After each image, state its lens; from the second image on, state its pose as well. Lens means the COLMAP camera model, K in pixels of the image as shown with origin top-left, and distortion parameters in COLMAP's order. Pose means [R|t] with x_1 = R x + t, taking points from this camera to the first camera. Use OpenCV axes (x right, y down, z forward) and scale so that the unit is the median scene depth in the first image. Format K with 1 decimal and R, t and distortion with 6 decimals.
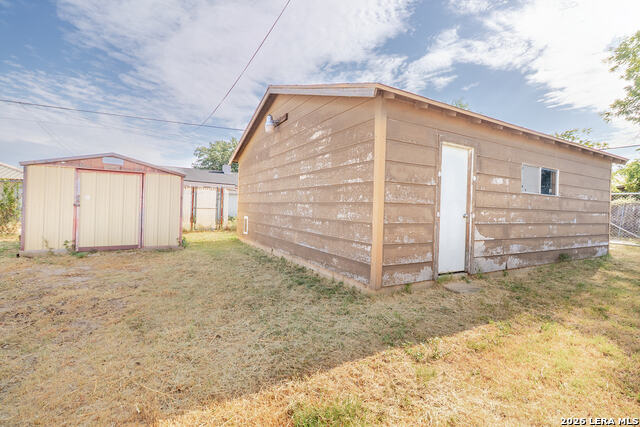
lens RADIAL K [[288.5, 0, 320.5], [0, 288.5, 206.5], [0, 0, 1]] dist [-0.000914, -0.000314]
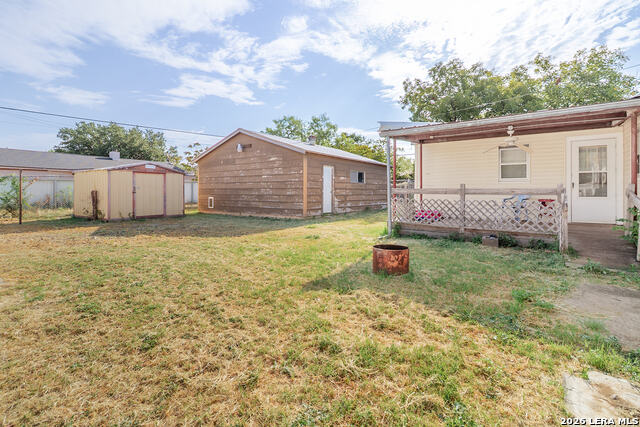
lens RADIAL K [[299.1, 0, 321.3], [0, 299.1, 200.0], [0, 0, 1]] dist [0.000500, 0.000097]
pose [[0.902445, -0.039295, 0.429009, -0.624215], [0.023764, 0.998856, 0.041500, -0.007588], [-0.430148, -0.027257, 0.902347, -1.179316]]
